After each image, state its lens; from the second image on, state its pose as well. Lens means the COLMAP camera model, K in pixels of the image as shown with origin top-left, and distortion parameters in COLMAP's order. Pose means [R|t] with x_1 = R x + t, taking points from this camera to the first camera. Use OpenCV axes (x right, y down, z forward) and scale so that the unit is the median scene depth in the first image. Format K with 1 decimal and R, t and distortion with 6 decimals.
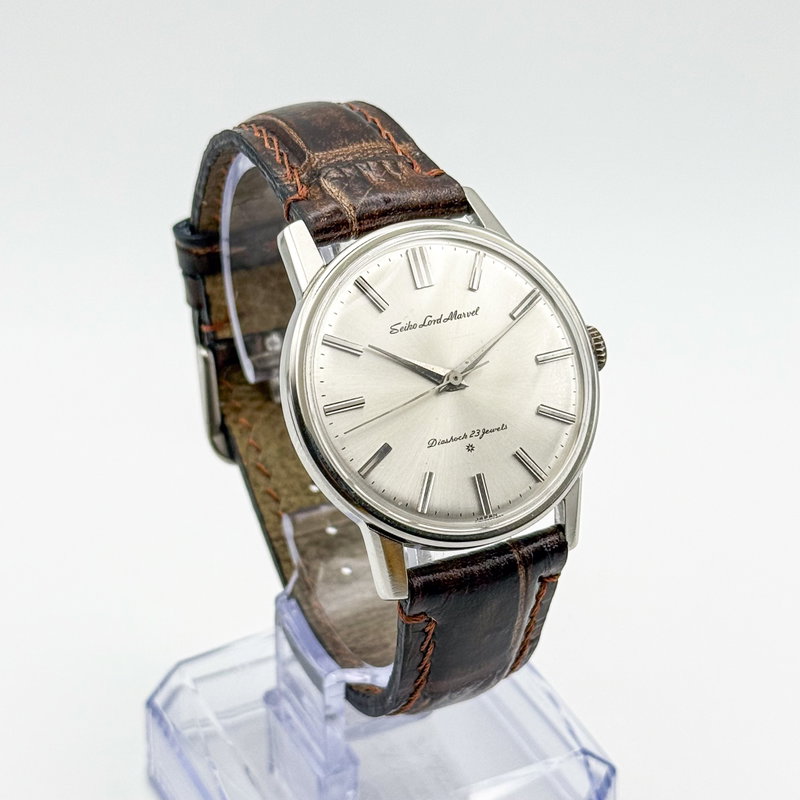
lens RADIAL K [[2160.0, 0, 400.6], [0, 2160.0, 420.6], [0, 0, 1]] dist [0.106980, 0.090855]
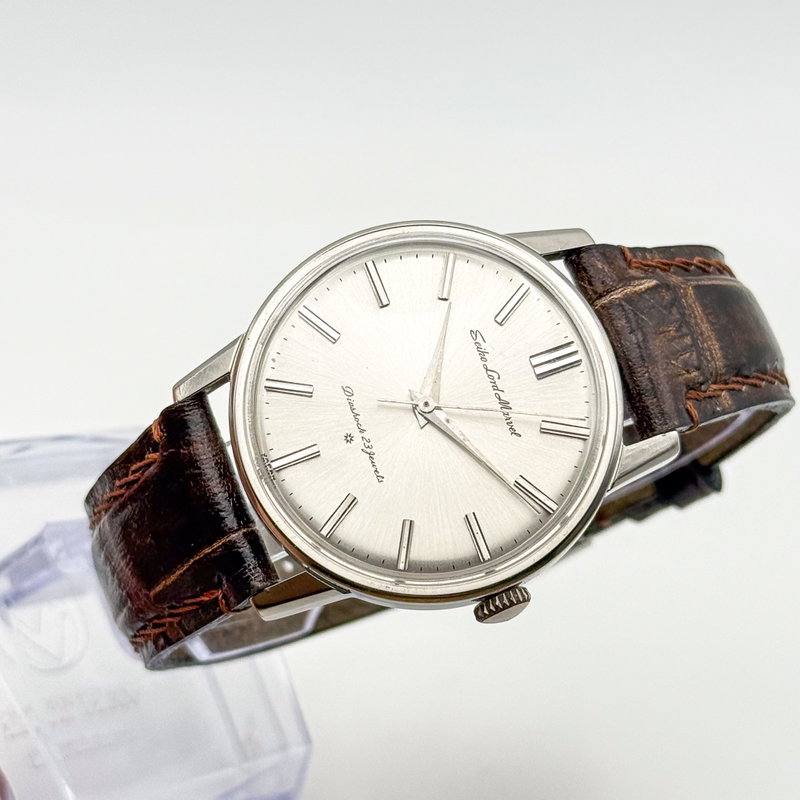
lens RADIAL K [[2160.0, 0, 400.6], [0, 2160.0, 420.6], [0, 0, 1]] dist [0.106980, 0.090855]
pose [[0.078844, 0.834374, -0.545531, 0.473037], [-0.976632, 0.174402, 0.125592, -0.110641], [0.199932, 0.522881, 0.828627, 0.290480]]
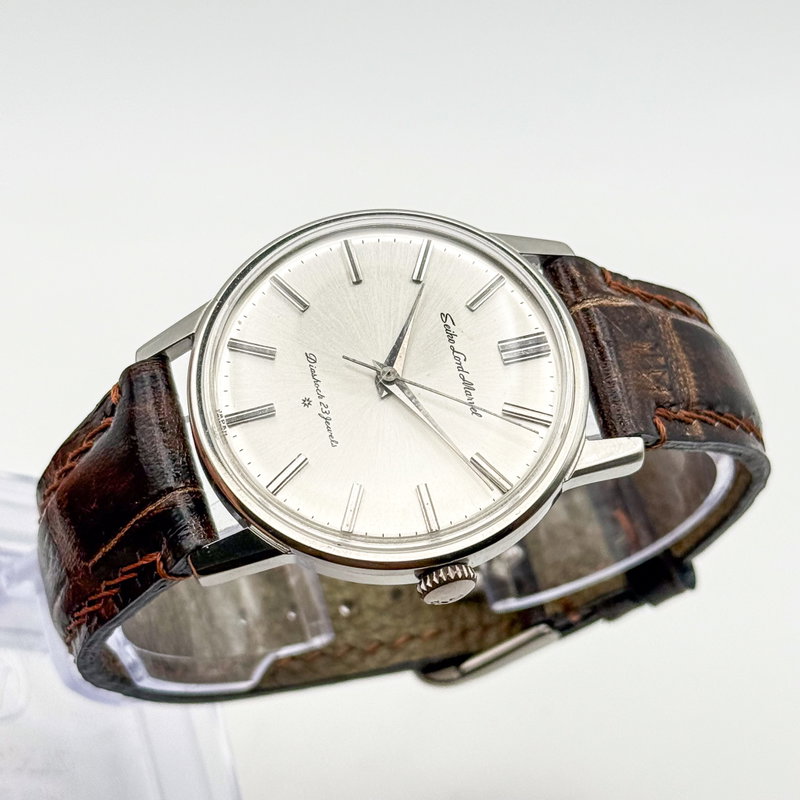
lens RADIAL K [[2160.0, 0, 400.6], [0, 2160.0, 420.6], [0, 0, 1]] dist [0.106980, 0.090855]
pose [[-0.005726, 0.706399, -0.707790, 0.603551], [-0.987824, 0.106047, 0.113831, -0.112695], [0.155469, 0.699824, 0.697191, 0.418282]]
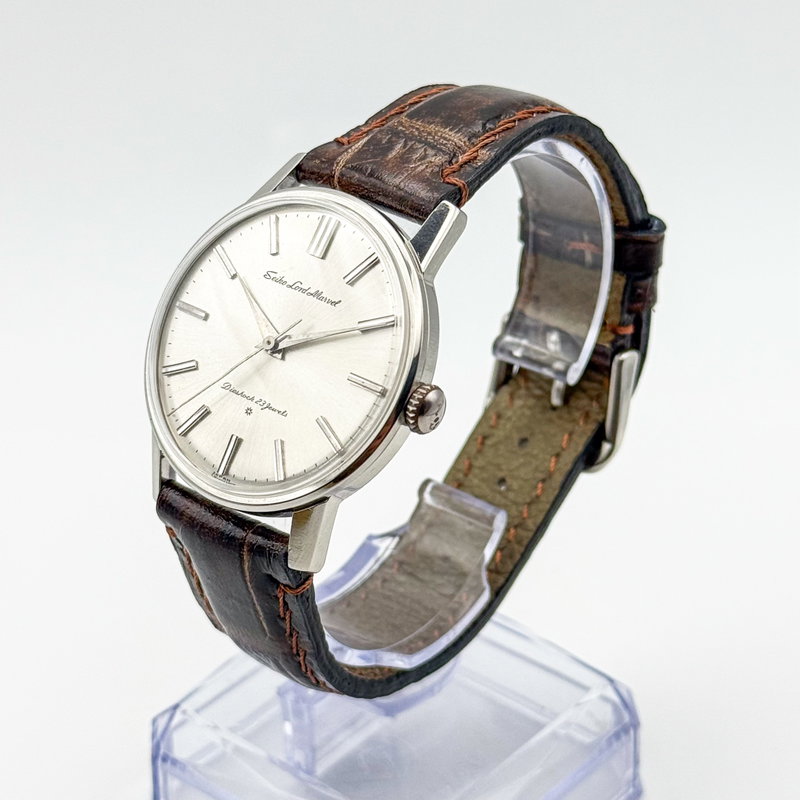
lens RADIAL K [[2160.0, 0, 400.6], [0, 2160.0, 420.6], [0, 0, 1]] dist [0.106980, 0.090855]
pose [[0.402050, 0.462223, -0.790383, 0.824004], [-0.463387, 0.847231, 0.259754, -0.266513], [0.789702, 0.261819, 0.554817, 0.485971]]
